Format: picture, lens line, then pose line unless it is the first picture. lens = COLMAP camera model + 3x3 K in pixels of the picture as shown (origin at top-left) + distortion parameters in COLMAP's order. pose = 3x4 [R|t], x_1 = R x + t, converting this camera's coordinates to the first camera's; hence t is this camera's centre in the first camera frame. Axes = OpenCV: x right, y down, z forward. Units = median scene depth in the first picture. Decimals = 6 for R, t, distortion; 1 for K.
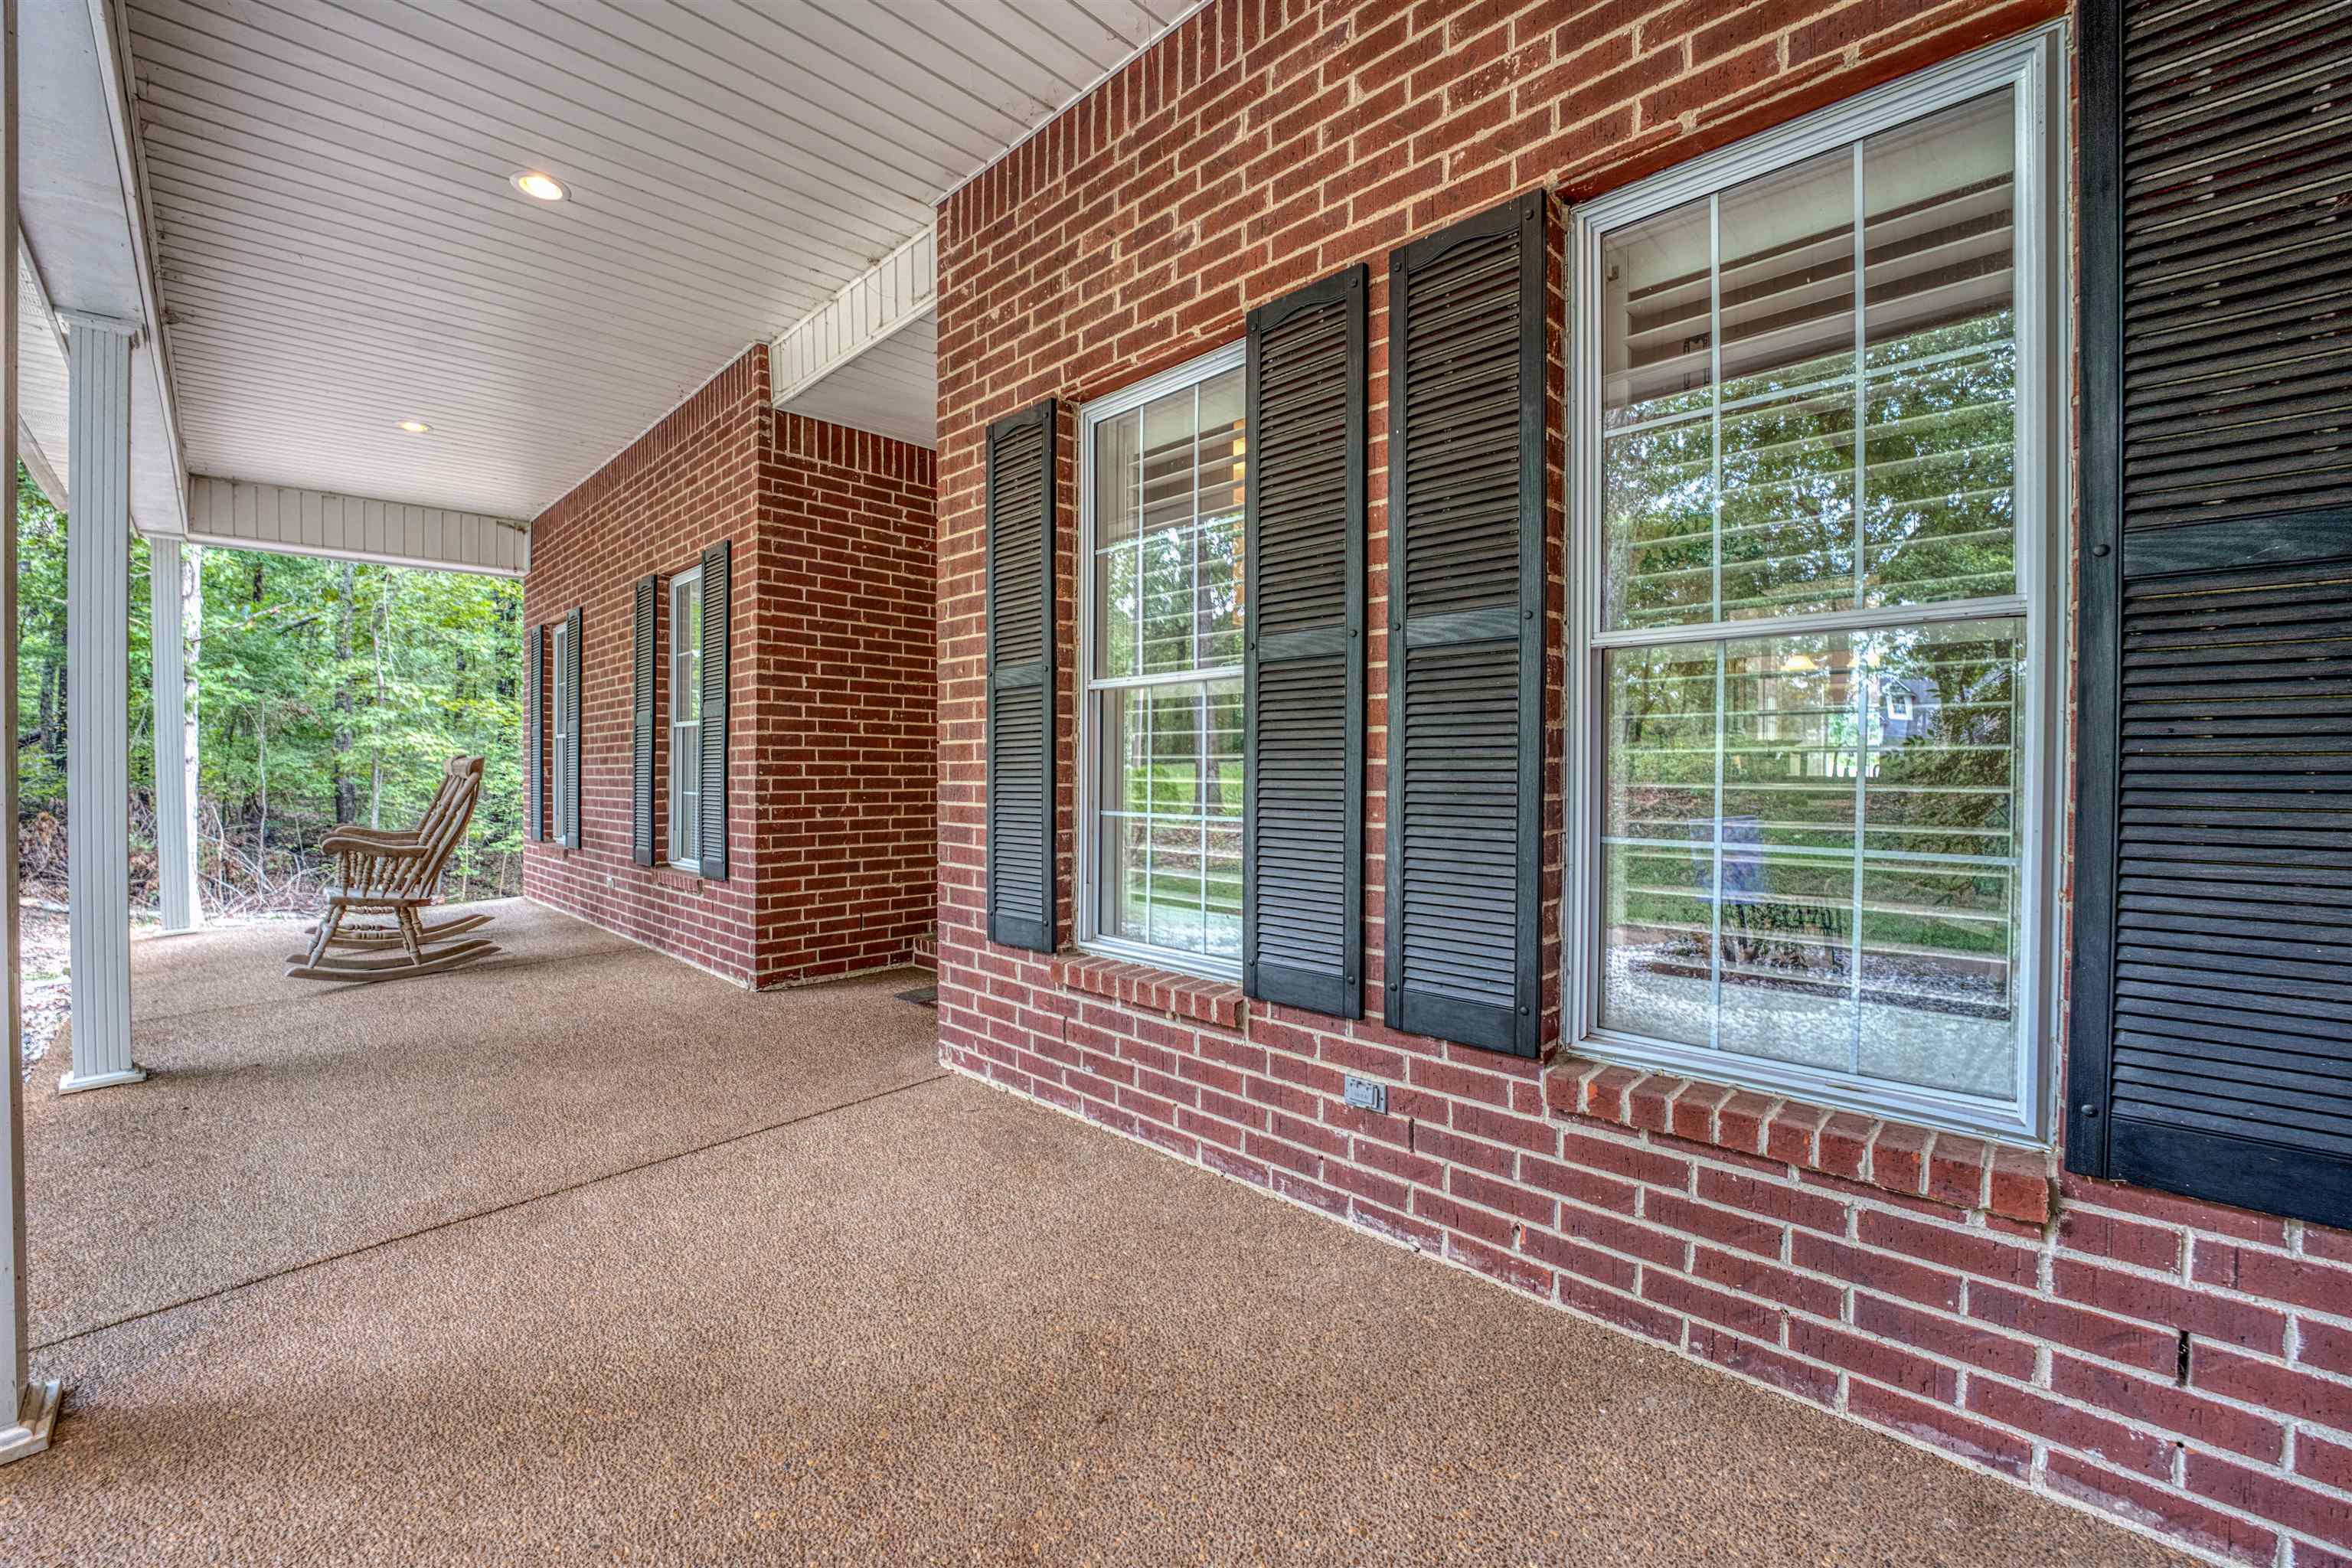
lens RADIAL K [[954.0, 0, 1168.2], [0, 954.0, 780.5], [0, 0, 1]] dist [-0.027819, 0.002210]
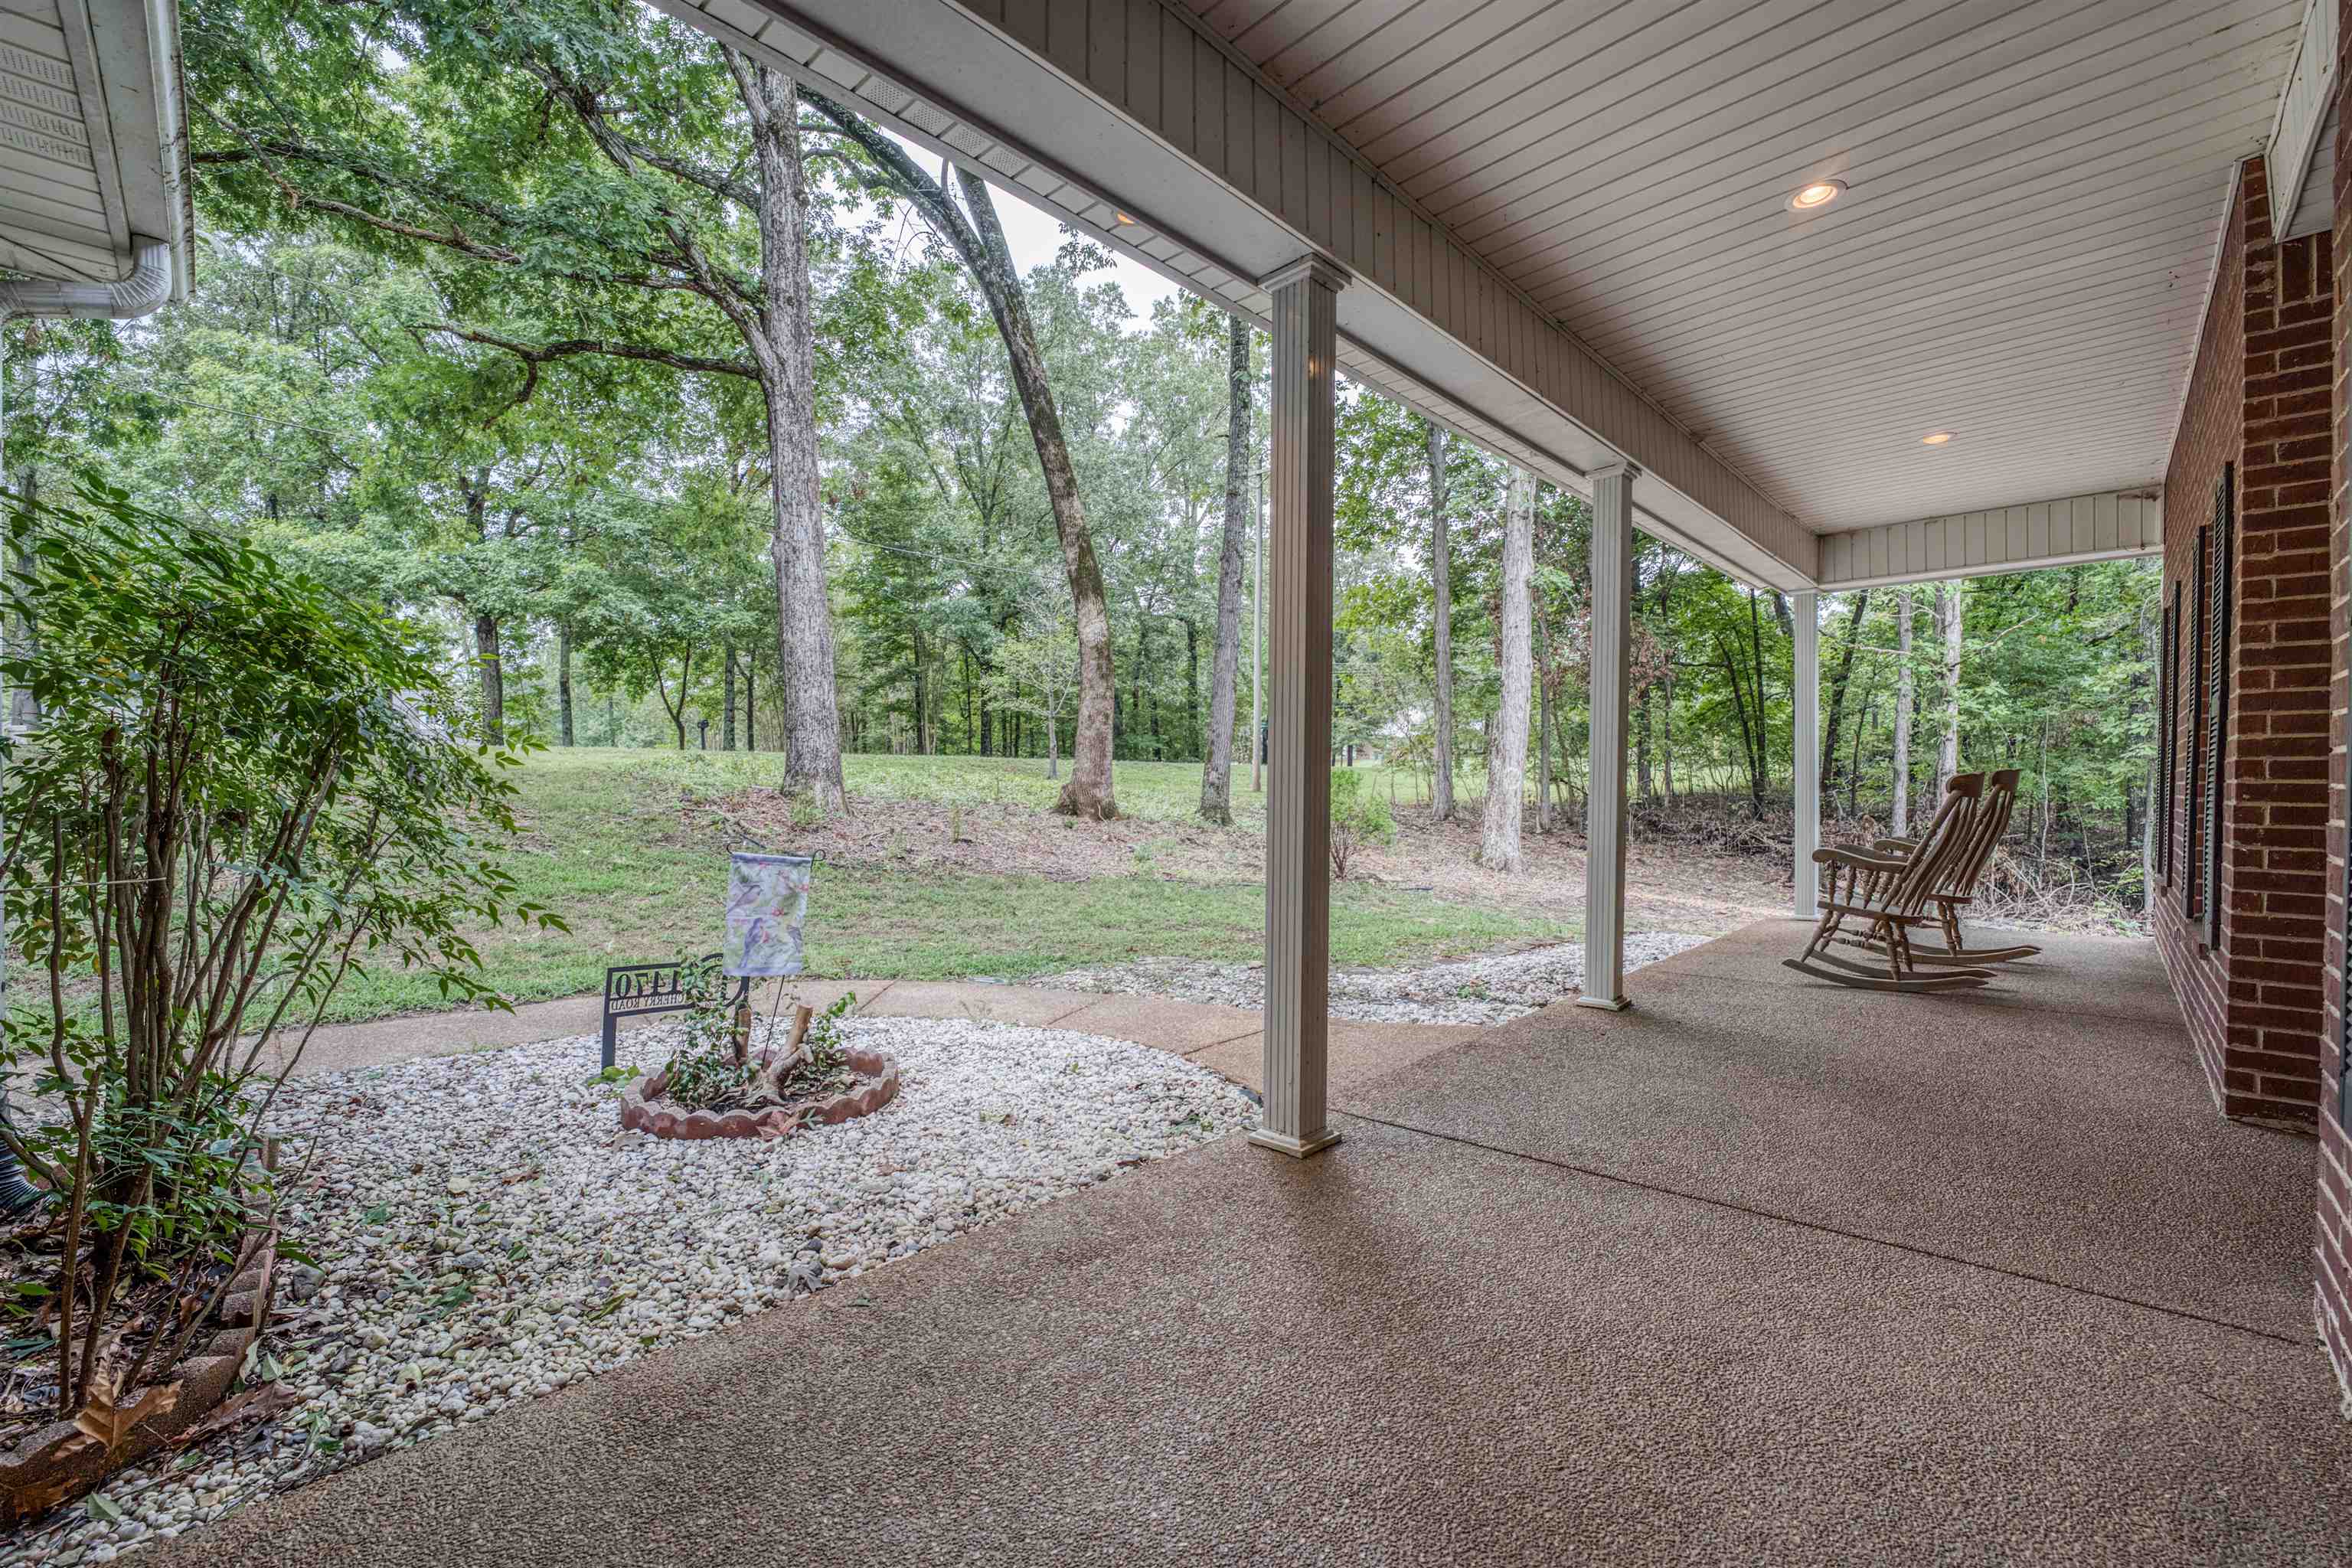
lens RADIAL K [[954.0, 0, 1168.7], [0, 954.0, 784.9], [0, 0, 1]] dist [-0.027819, 0.002210]
pose [[-0.001893, 0.007659, -0.999969, 0.209437], [-0.014421, 0.999866, 0.007685, -0.009919], [0.999894, 0.014435, -0.001783, 0.222328]]
